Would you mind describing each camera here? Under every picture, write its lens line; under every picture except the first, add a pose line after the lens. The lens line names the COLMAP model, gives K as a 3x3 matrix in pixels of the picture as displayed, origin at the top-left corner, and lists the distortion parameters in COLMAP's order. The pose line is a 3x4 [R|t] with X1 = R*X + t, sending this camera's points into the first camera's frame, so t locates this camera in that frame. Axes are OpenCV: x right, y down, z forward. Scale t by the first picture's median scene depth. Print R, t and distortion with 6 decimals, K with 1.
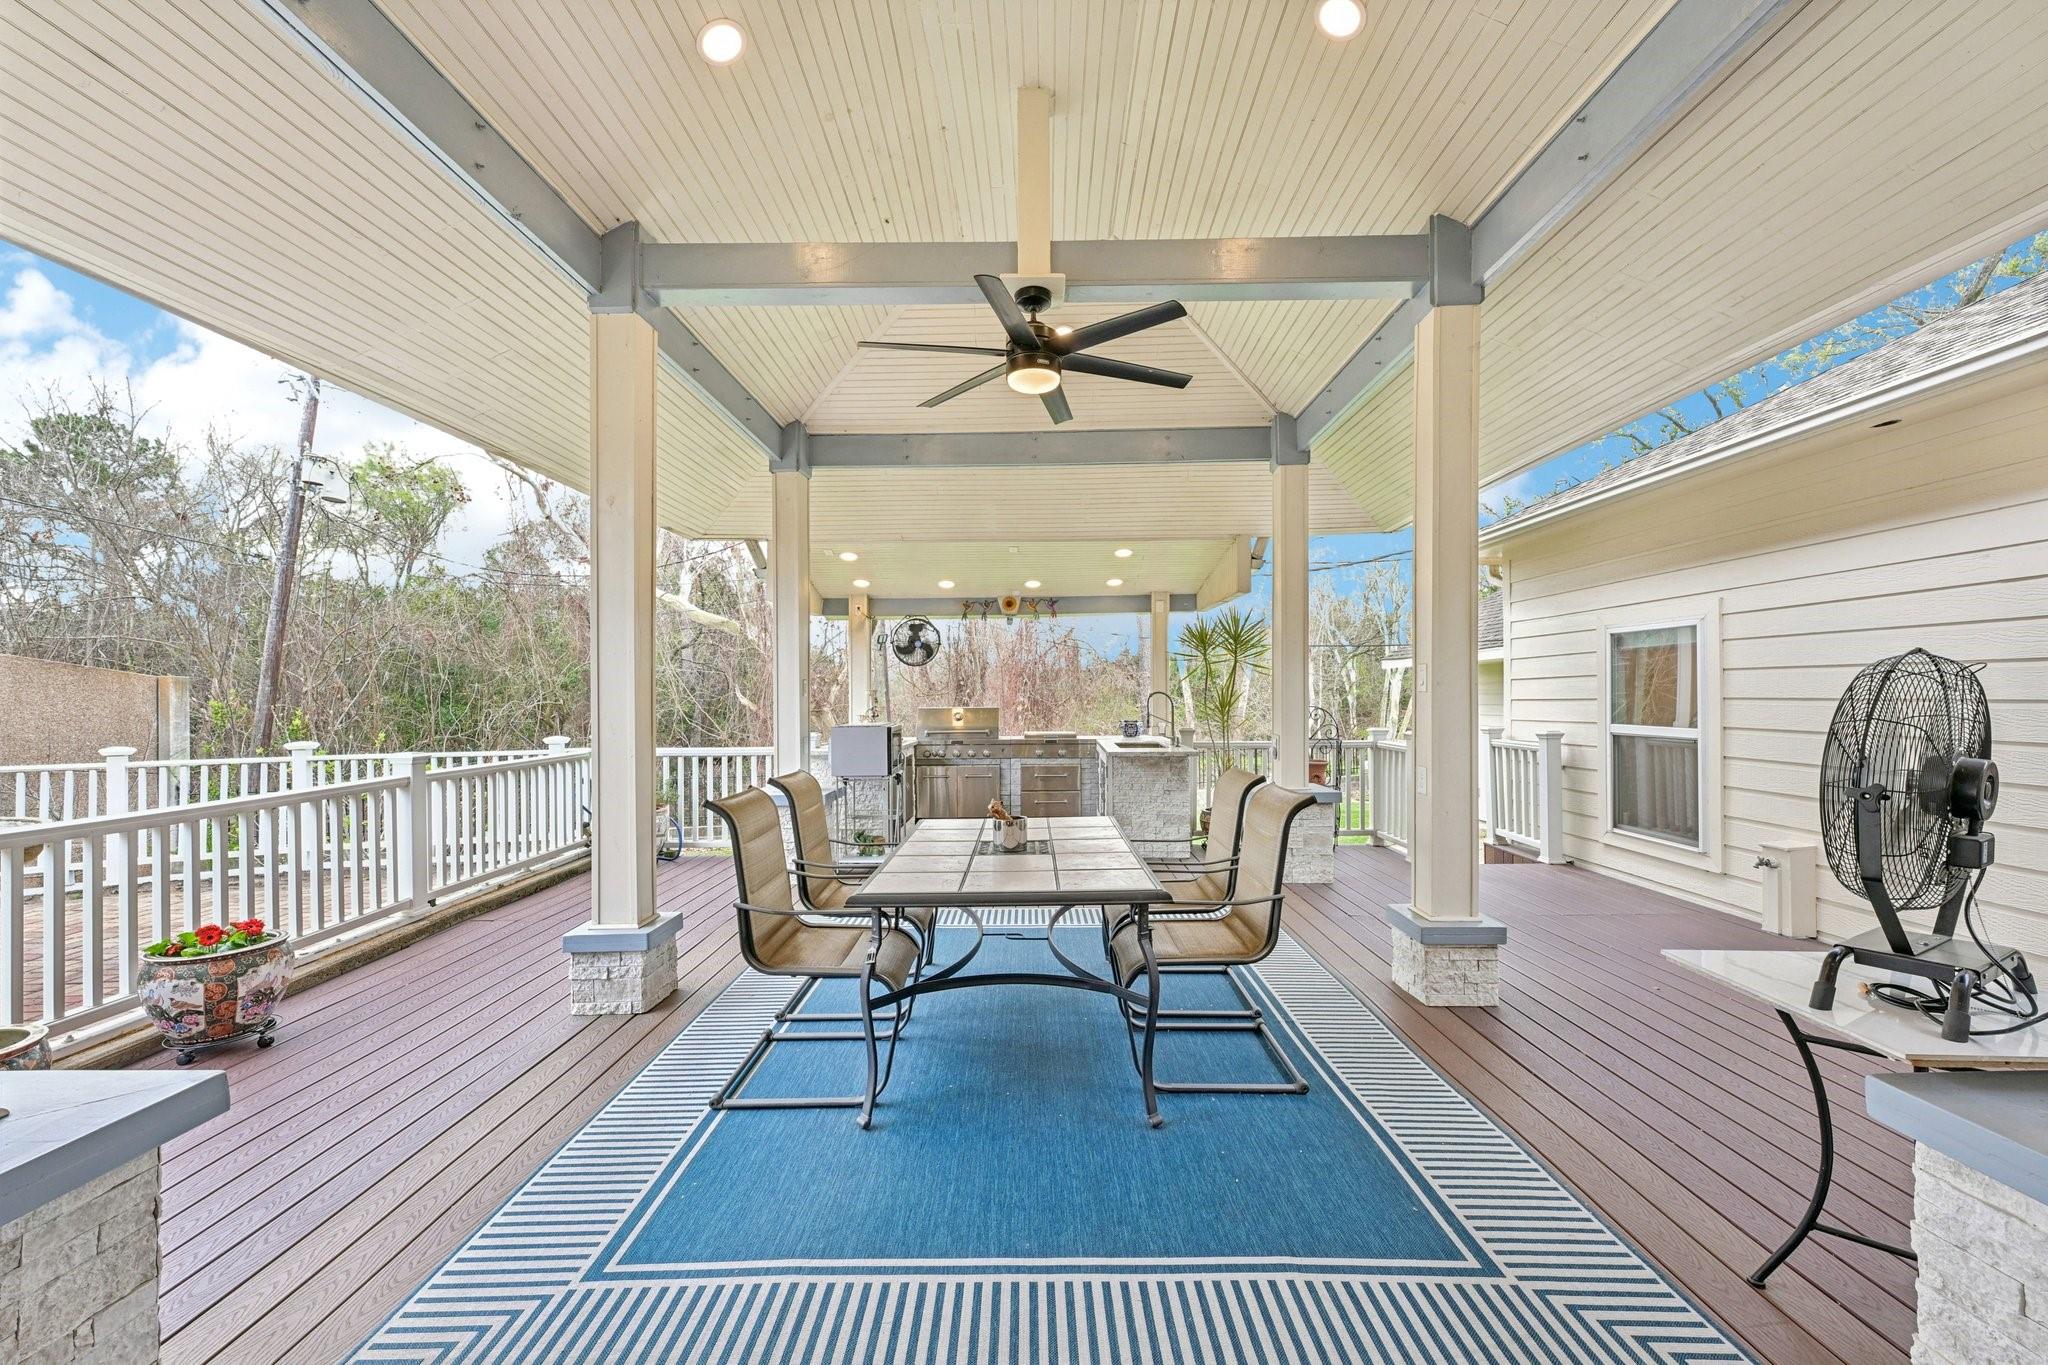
lens RADIAL K [[818.9, 0, 1026.8], [0, 818.9, 693.3], [0, 0, 1]] dist [-0.000849, -0.000626]
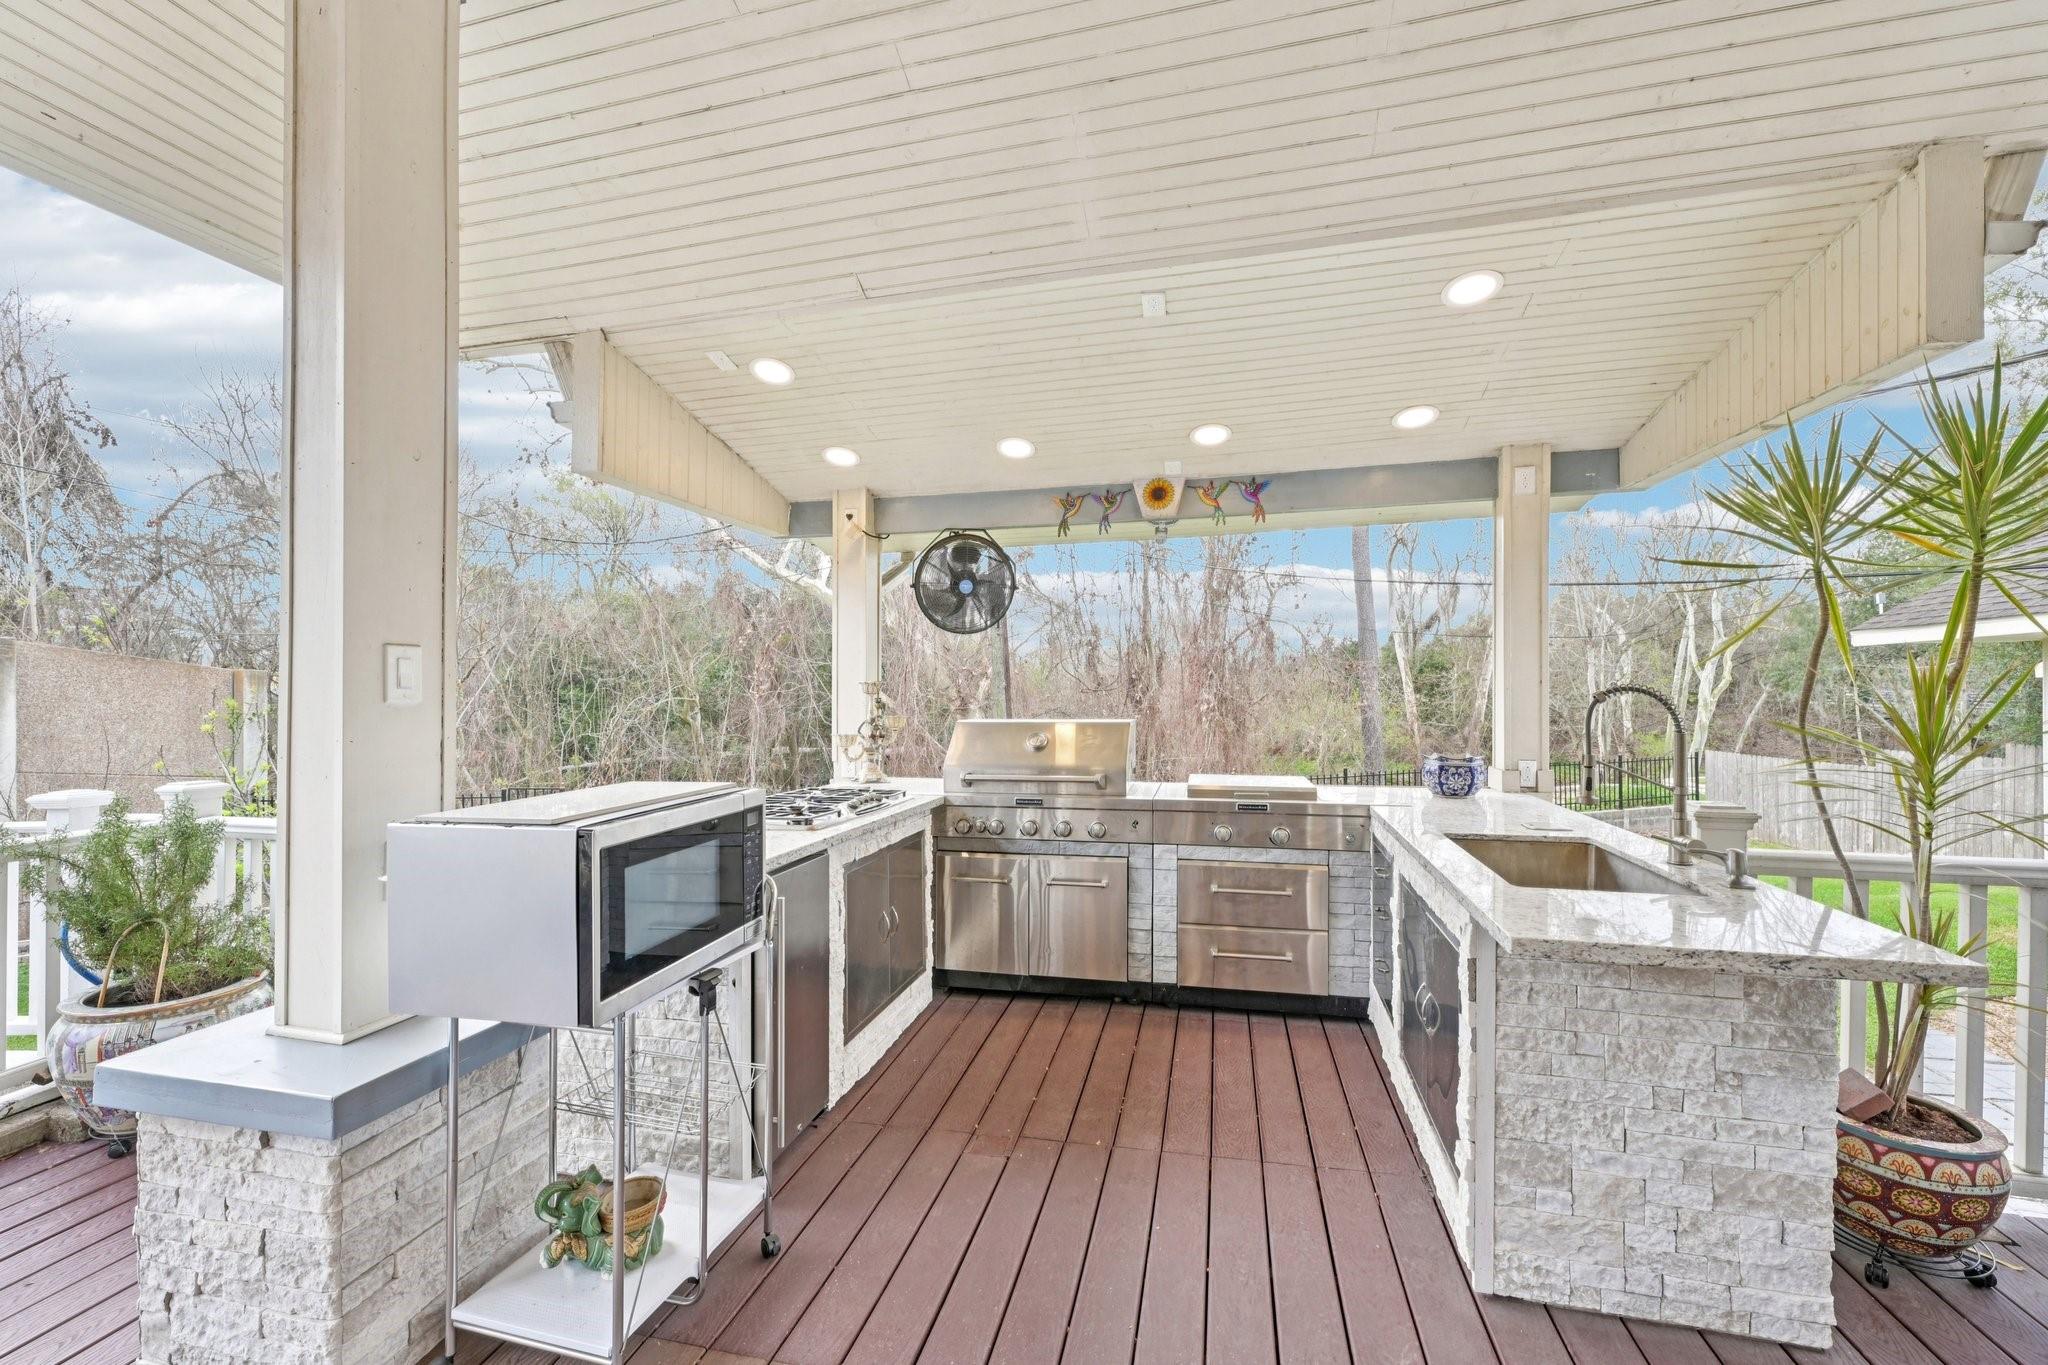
lens RADIAL K [[818.9, 0, 1031.6], [0, 818.9, 699.9], [0, 0, 1]] dist [-0.000849, -0.000626]
pose [[0.975315, 0.003882, -0.220785, 0.010800], [-0.000844, 0.999904, 0.013850, -0.000562], [0.220817, -0.013322, 0.975224, 0.537835]]
